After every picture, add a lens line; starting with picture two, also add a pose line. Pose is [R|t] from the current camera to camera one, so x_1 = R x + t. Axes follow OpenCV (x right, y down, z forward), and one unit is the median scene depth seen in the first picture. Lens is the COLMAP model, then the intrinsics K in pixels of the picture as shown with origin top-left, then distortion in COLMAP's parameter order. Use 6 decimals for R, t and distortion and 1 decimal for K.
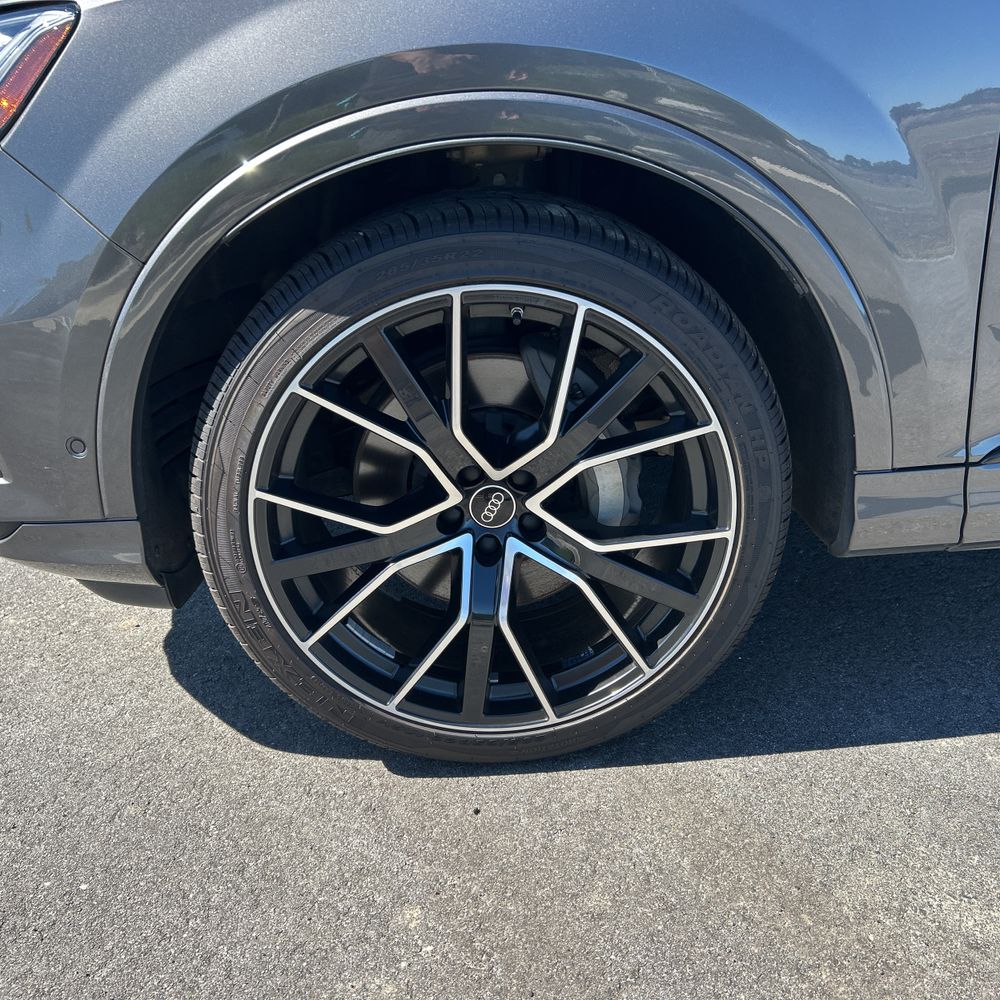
lens RADIAL K [[998.6, 0, 492.0], [0, 998.6, 495.3], [0, 0, 1]] dist [0.018351, 0.000000]
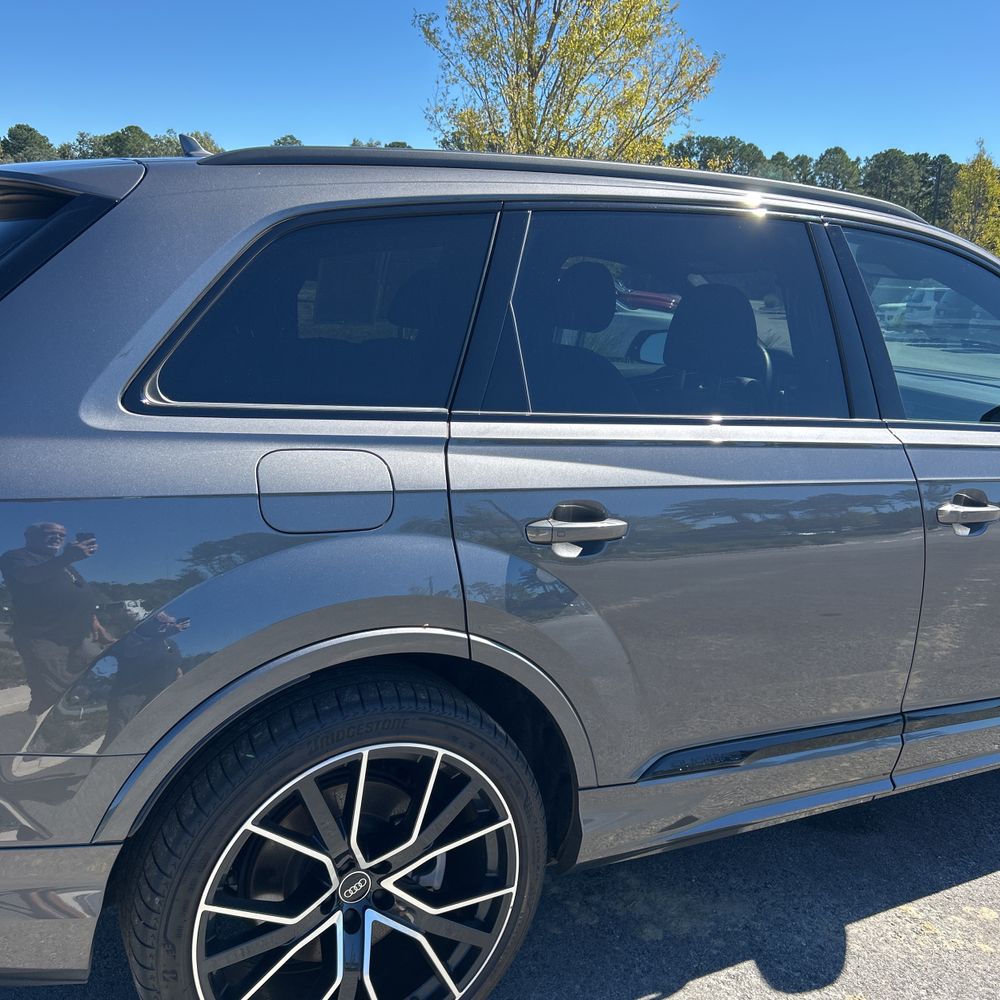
lens RADIAL K [[998.6, 0, 497.9], [0, 998.6, 504.3], [0, 0, 1]] dist [0.018351, 0.000000]
pose [[0.875985, 0.049800, 0.479761, -0.535911], [0.051020, 0.979509, -0.194831, -0.235067], [-0.479633, 0.195146, 0.855494, -0.399763]]
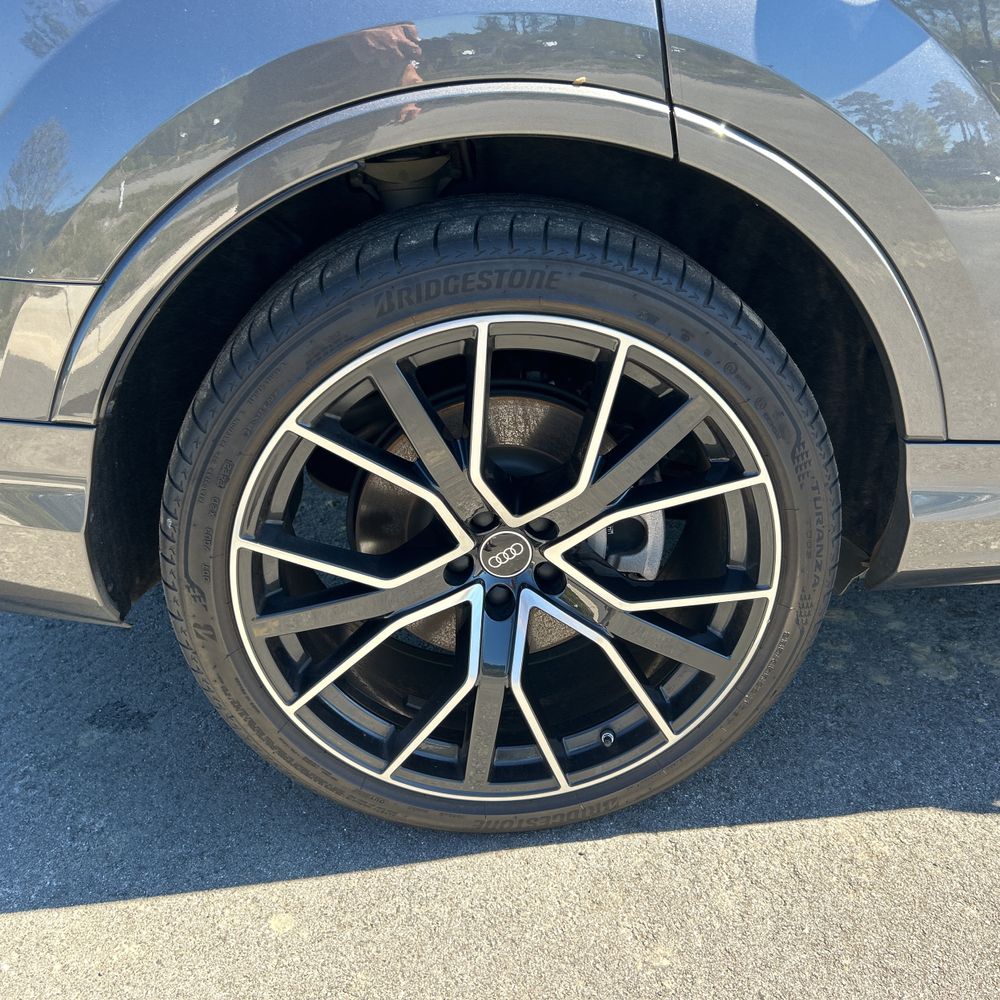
lens RADIAL K [[998.6, 0, 503.8], [0, 998.6, 489.9], [0, 0, 1]] dist [0.018351, 0.000000]
pose [[0.997043, 0.019142, 0.074422, -0.071204], [-0.021563, 0.999260, 0.031866, -0.077298], [-0.073757, -0.033377, 0.996718, 0.116984]]
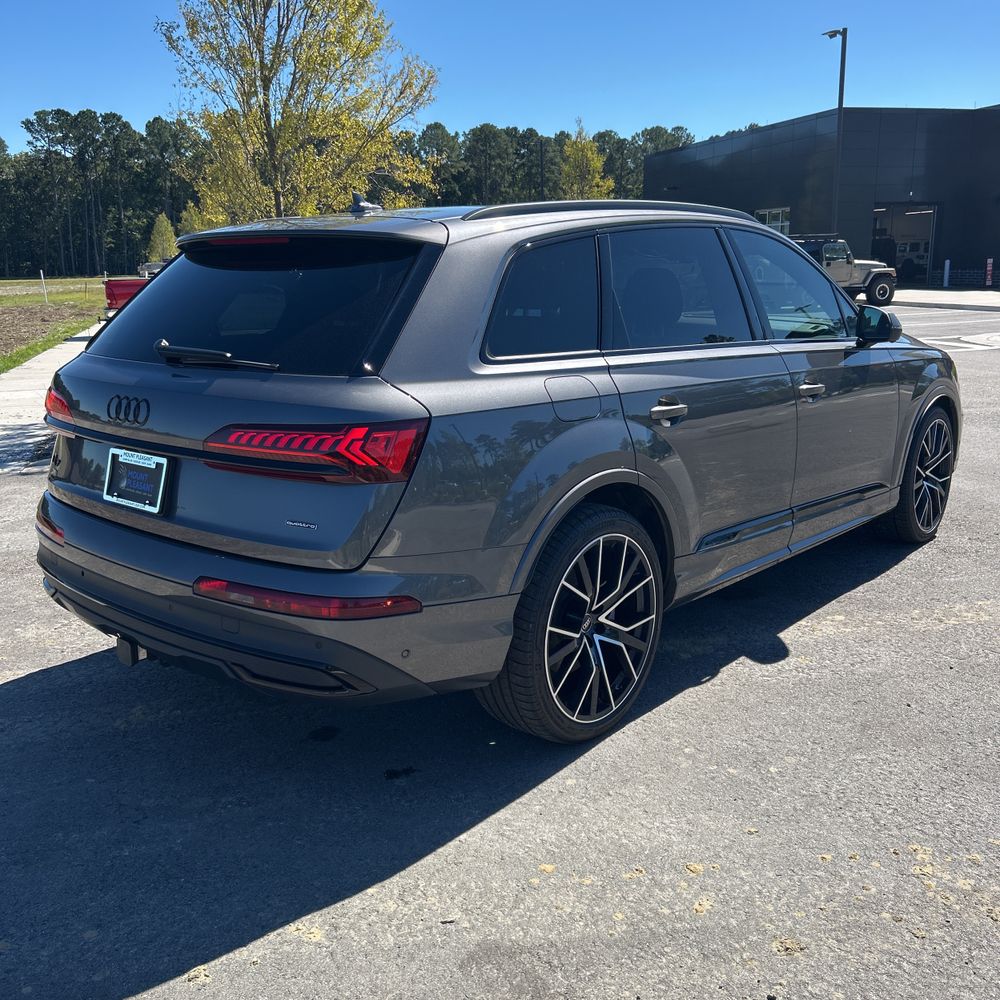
lens RADIAL K [[998.6, 0, 501.8], [0, 998.6, 504.8], [0, 0, 1]] dist [0.018351, 0.000000]
pose [[0.665750, -0.074083, 0.742488, -2.011395], [0.246104, 0.961180, -0.124766, -0.014137], [-0.704421, 0.265792, 0.658138, -0.570108]]
